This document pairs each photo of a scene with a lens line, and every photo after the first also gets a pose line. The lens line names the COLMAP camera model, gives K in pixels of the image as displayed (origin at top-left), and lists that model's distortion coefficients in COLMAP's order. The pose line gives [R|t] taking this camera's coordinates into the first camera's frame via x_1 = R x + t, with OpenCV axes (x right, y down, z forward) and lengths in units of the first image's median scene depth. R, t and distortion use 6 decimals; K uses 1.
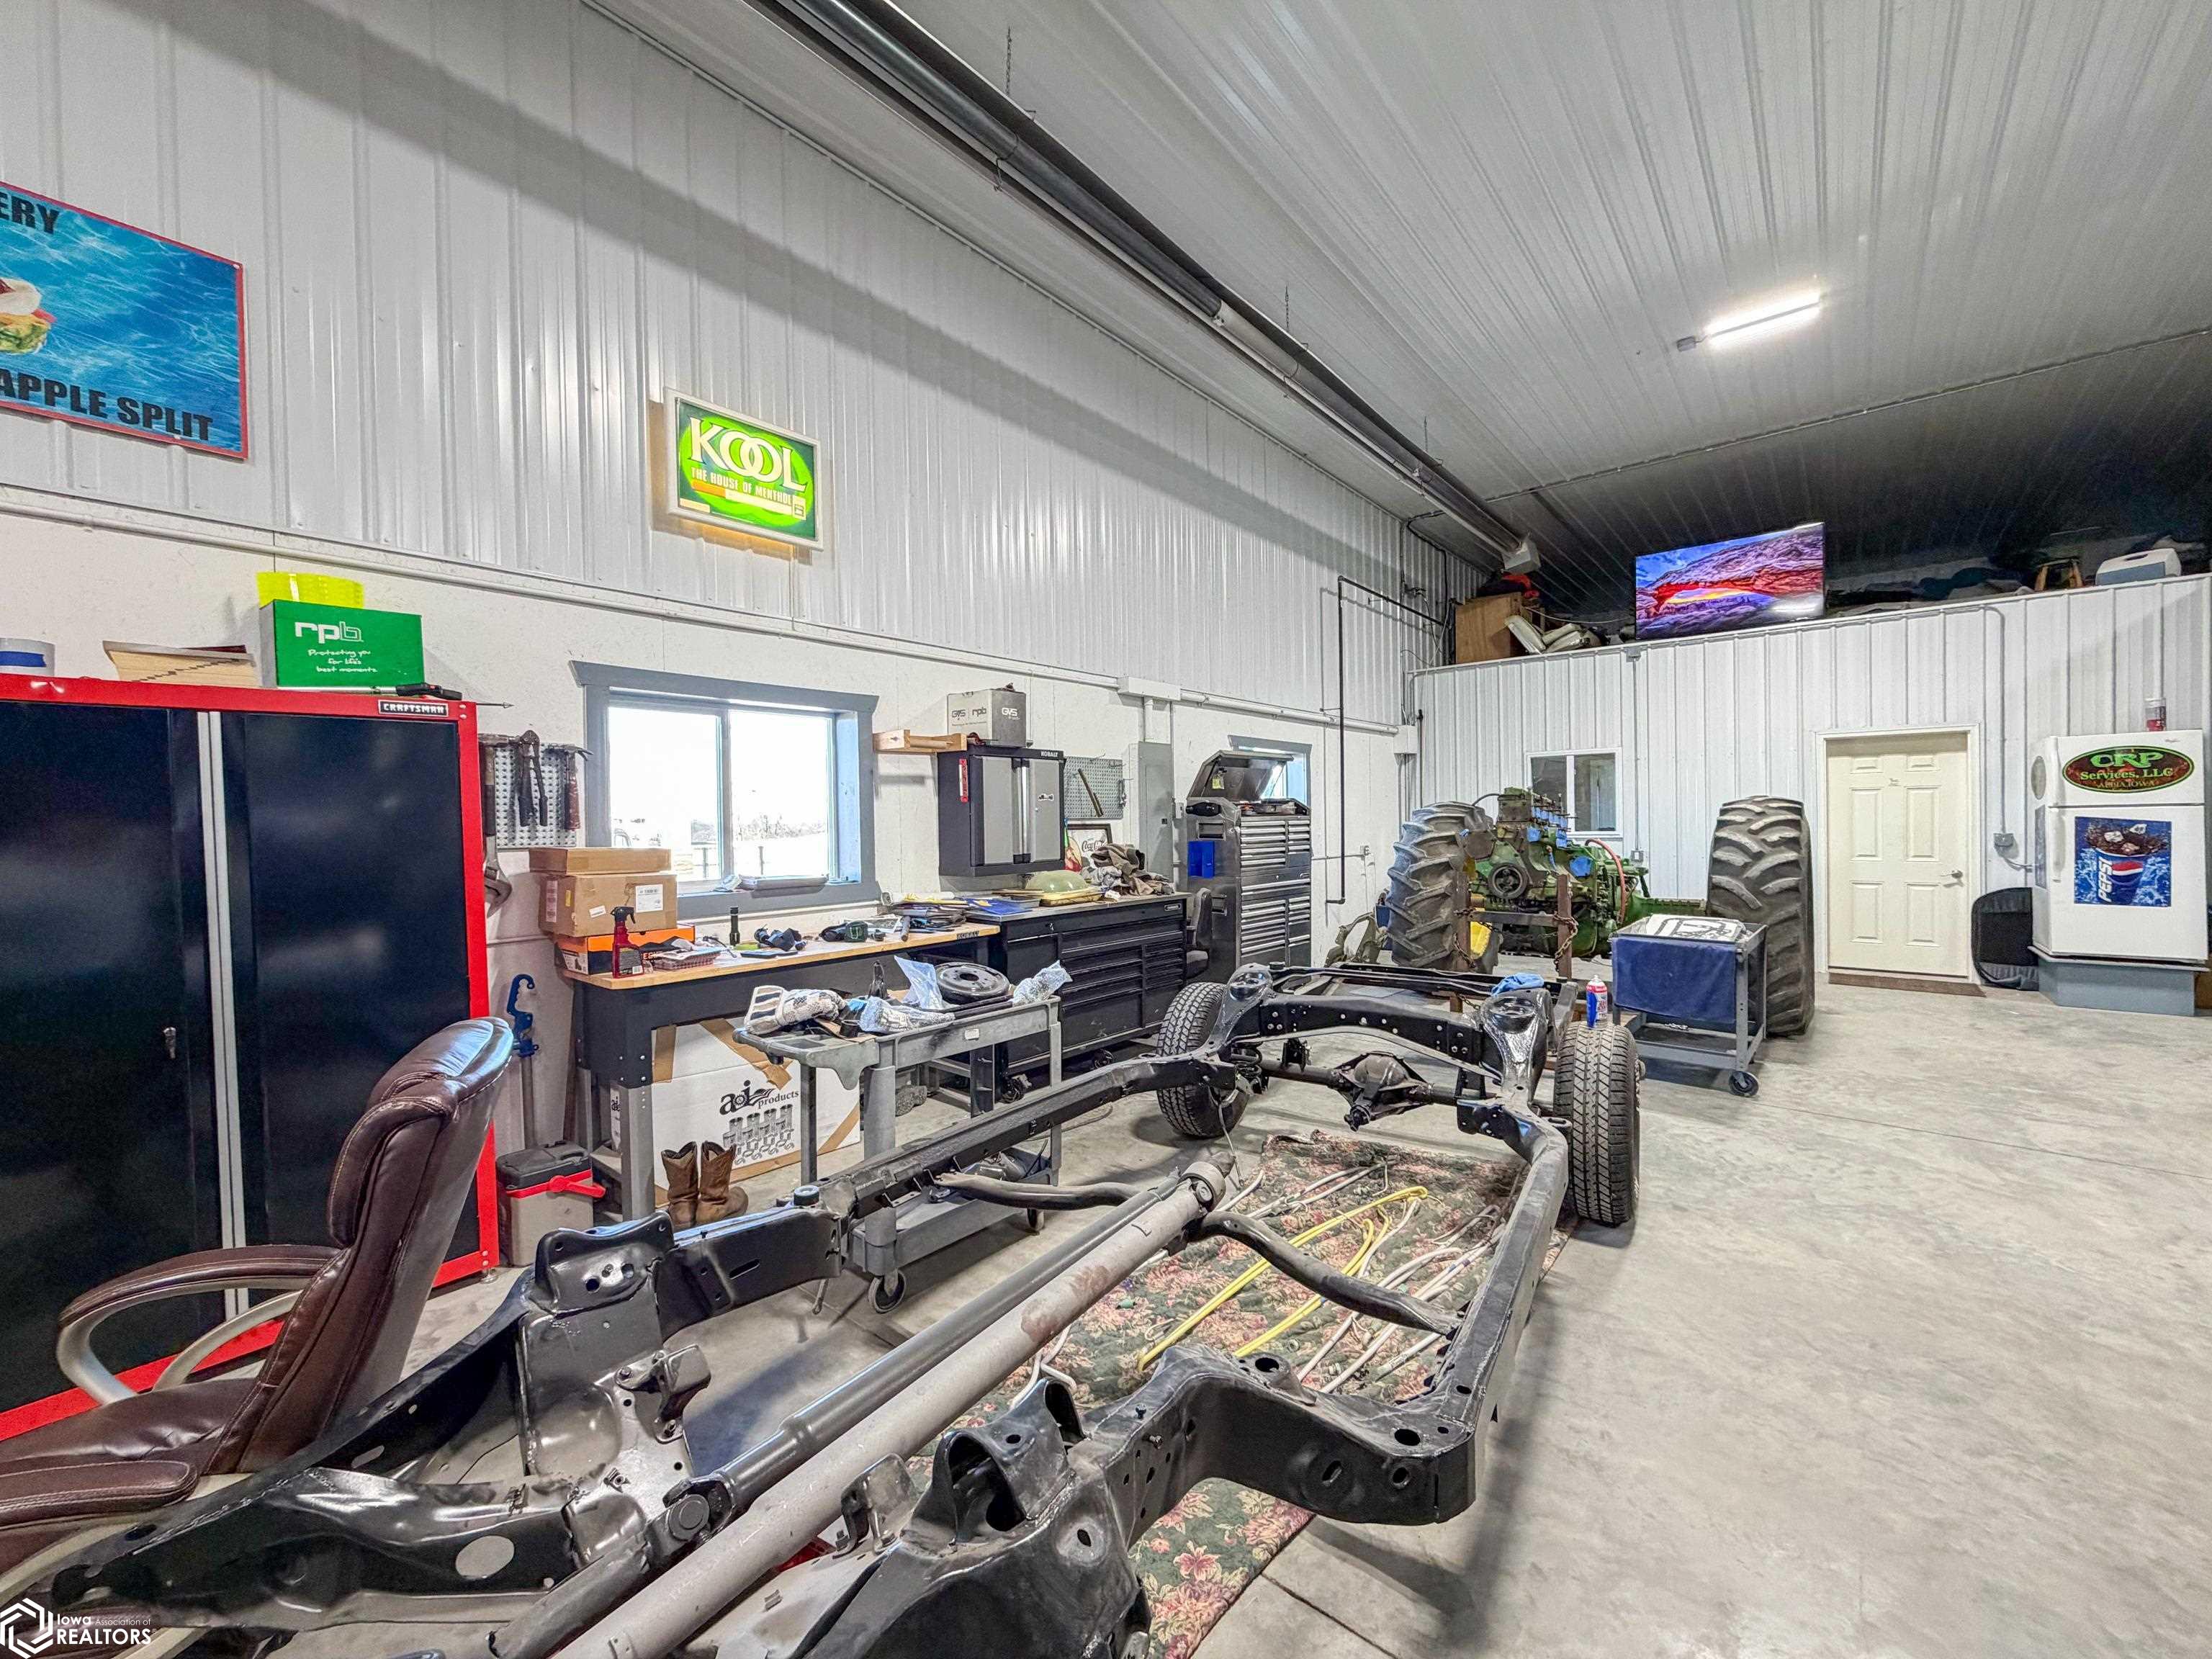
lens RADIAL K [[881.4, 0, 1097.7], [0, 881.4, 825.3], [0, 0, 1]] dist [0.000607, 0.000222]
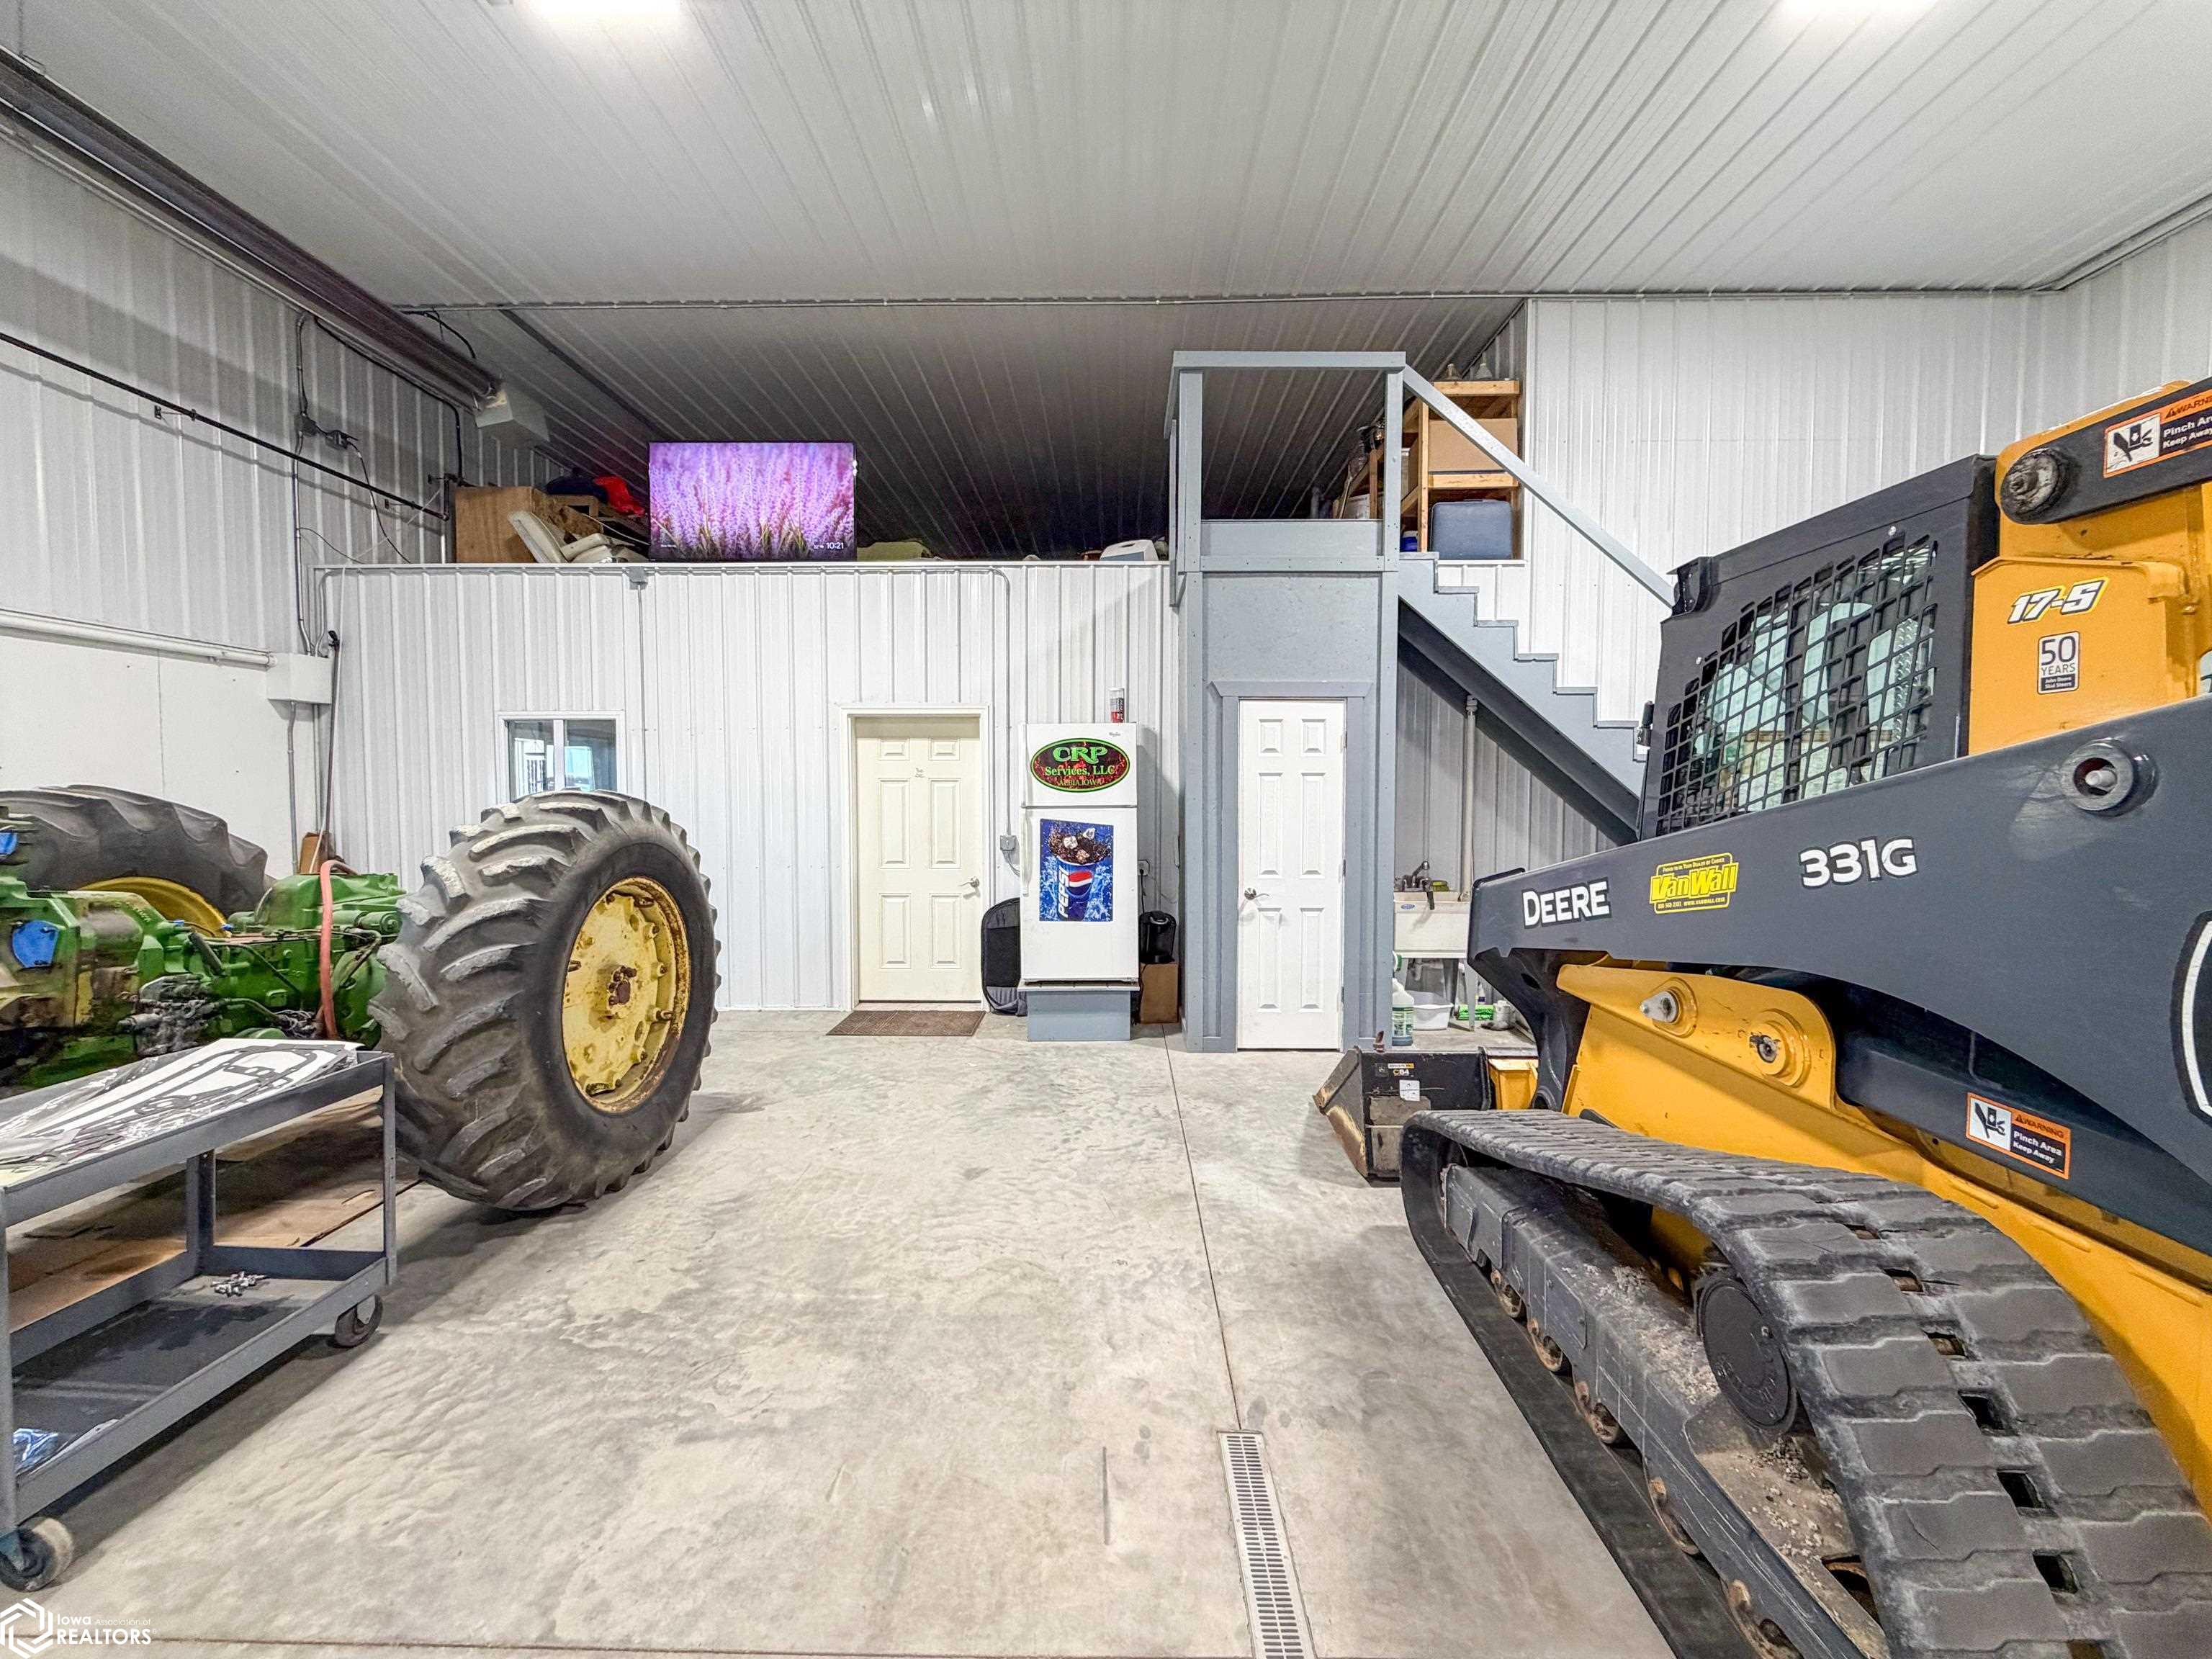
lens RADIAL K [[881.4, 0, 1105.5], [0, 881.4, 830.2], [0, 0, 1]] dist [0.000607, 0.000222]
pose [[0.769525, -0.011305, 0.638517, 0.611221], [-0.006416, 0.999656, 0.025432, -0.020973], [-0.638585, -0.023667, 0.769188, 0.305638]]
